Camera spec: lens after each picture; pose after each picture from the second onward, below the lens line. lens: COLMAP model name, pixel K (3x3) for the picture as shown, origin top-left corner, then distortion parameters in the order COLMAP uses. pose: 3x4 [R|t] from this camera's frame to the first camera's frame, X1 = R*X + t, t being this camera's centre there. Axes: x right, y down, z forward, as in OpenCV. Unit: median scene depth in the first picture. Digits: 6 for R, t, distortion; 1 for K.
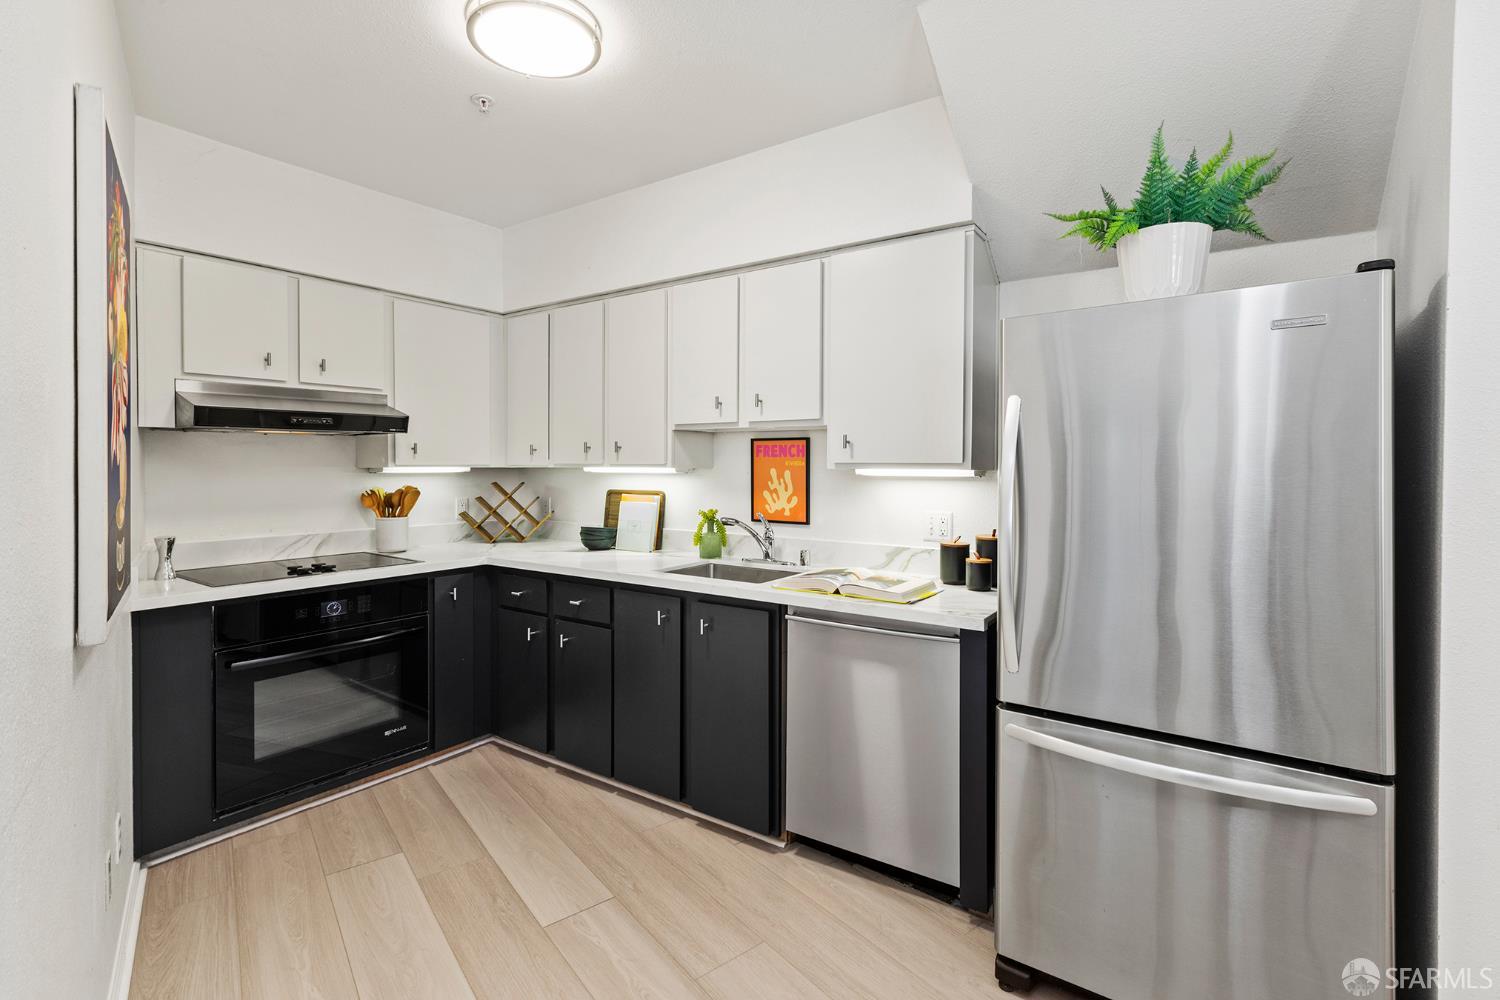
lens RADIAL K [[683.2, 0, 753.6], [0, 683.2, 477.1], [0, 0, 1]] dist [0.001353, -0.000007]
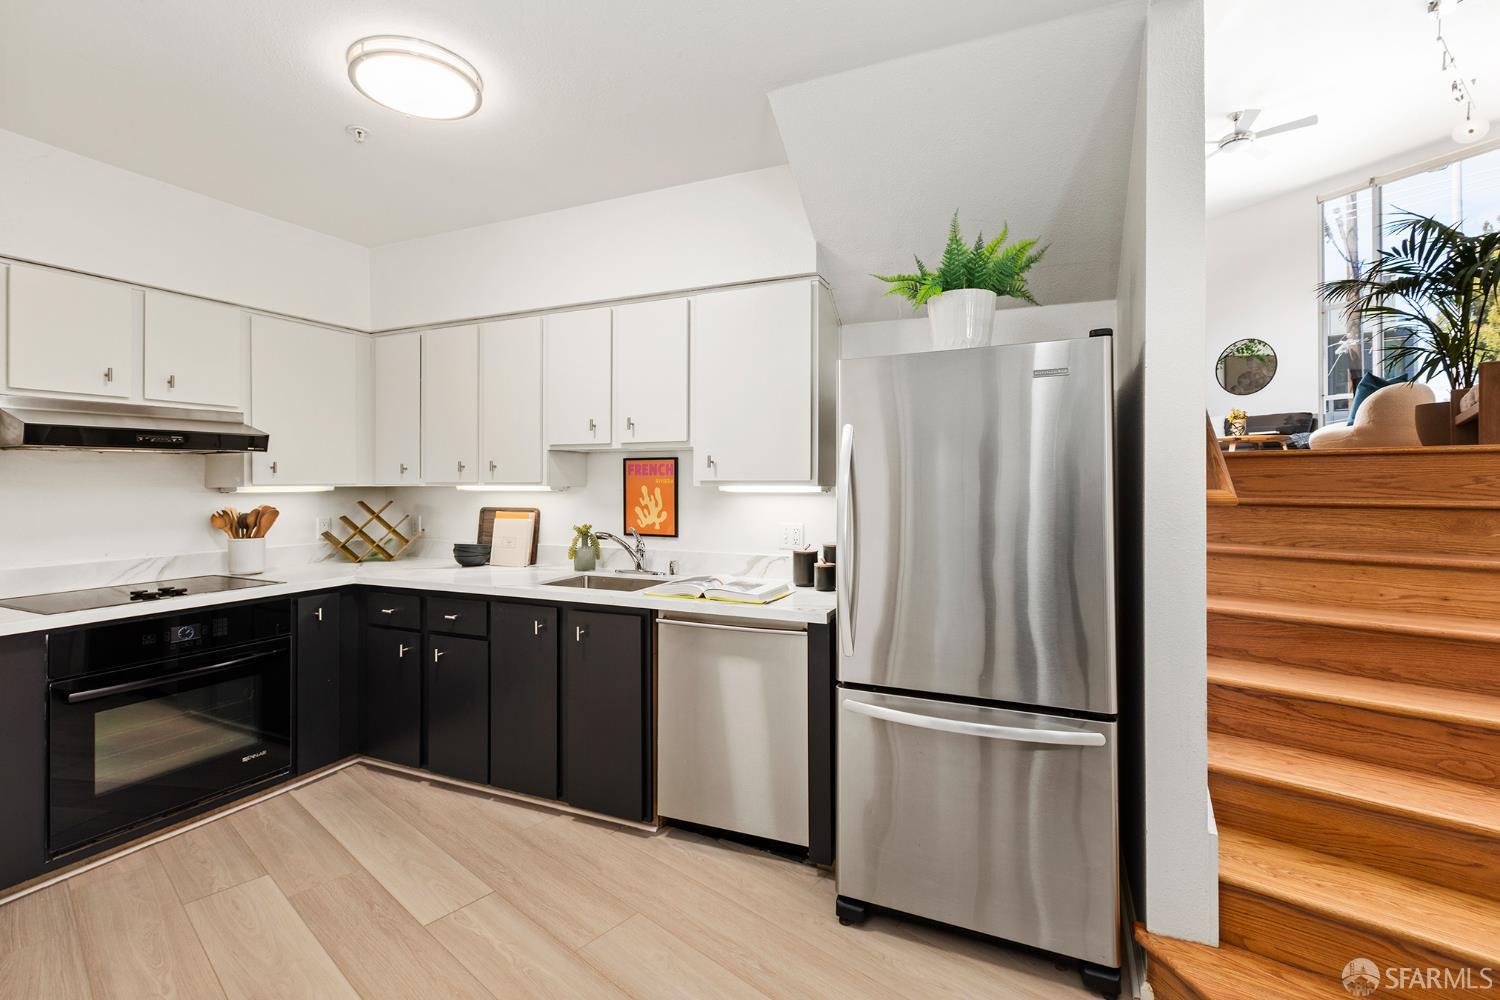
lens RADIAL K [[683.2, 0, 753.6], [0, 683.2, 477.1], [0, 0, 1]] dist [0.001353, -0.000007]
pose [[0.982085, -0.002932, 0.188417, -0.005888], [0.007412, 0.999706, -0.023076, -0.000480], [-0.188294, 0.024059, 0.981818, -0.110634]]
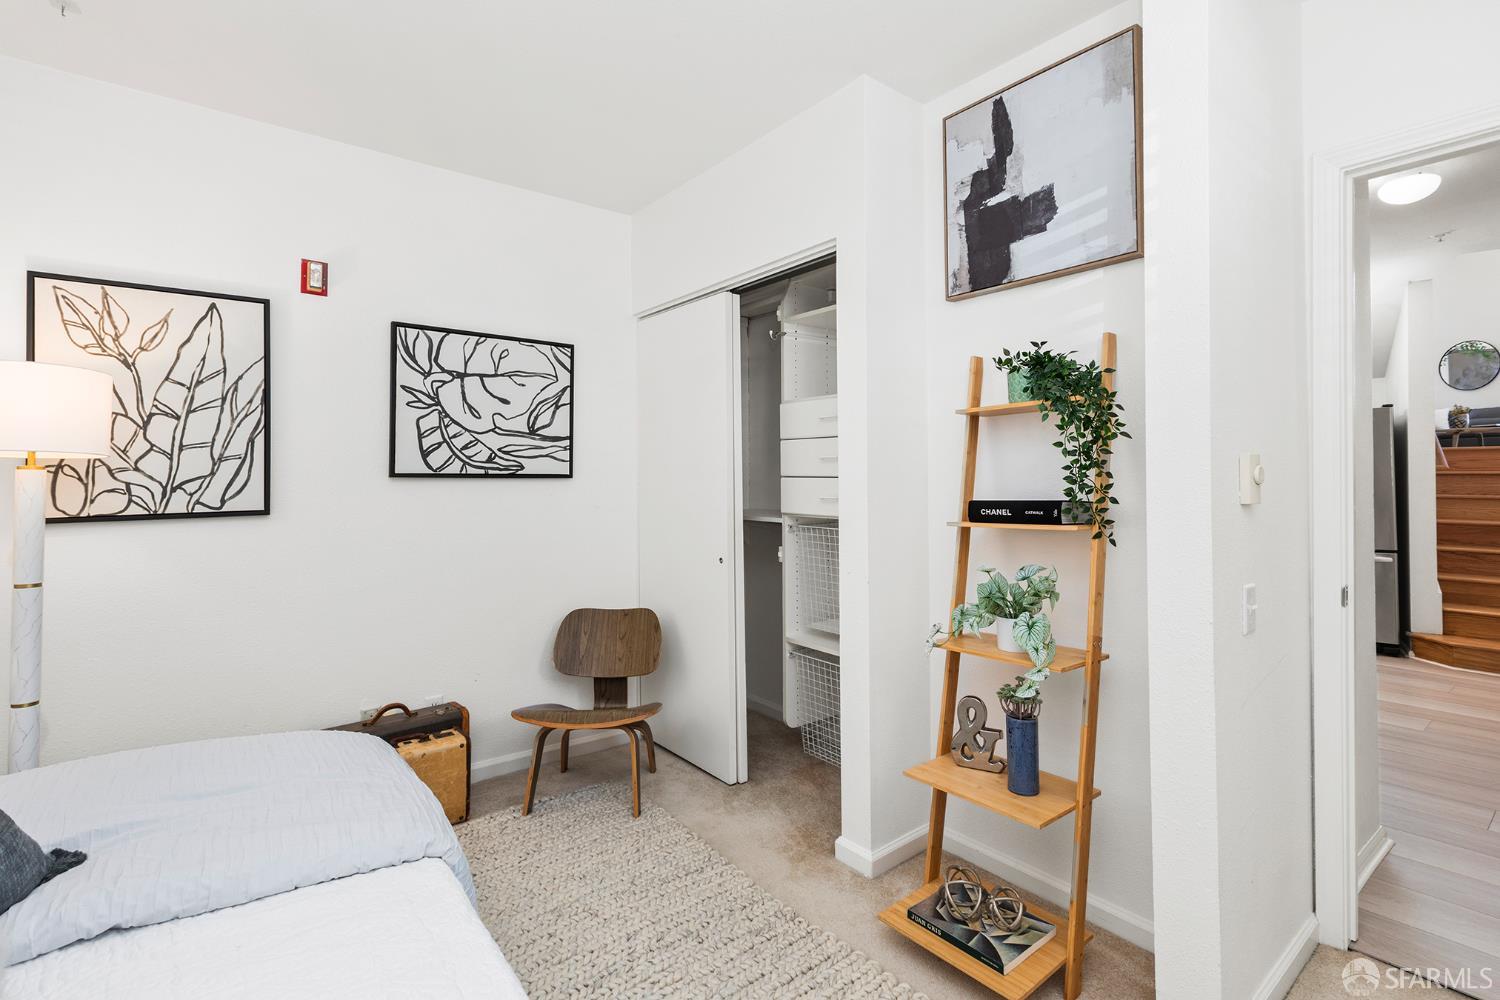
lens RADIAL K [[683.2, 0, 753.6], [0, 683.2, 477.1], [0, 0, 1]] dist [0.001353, -0.000007]
pose [[0.999927, -0.012024, -0.001449, -1.424559], [0.012013, 0.999900, -0.007411, 0.022458], [0.001538, 0.007394, 0.999971, -1.521485]]
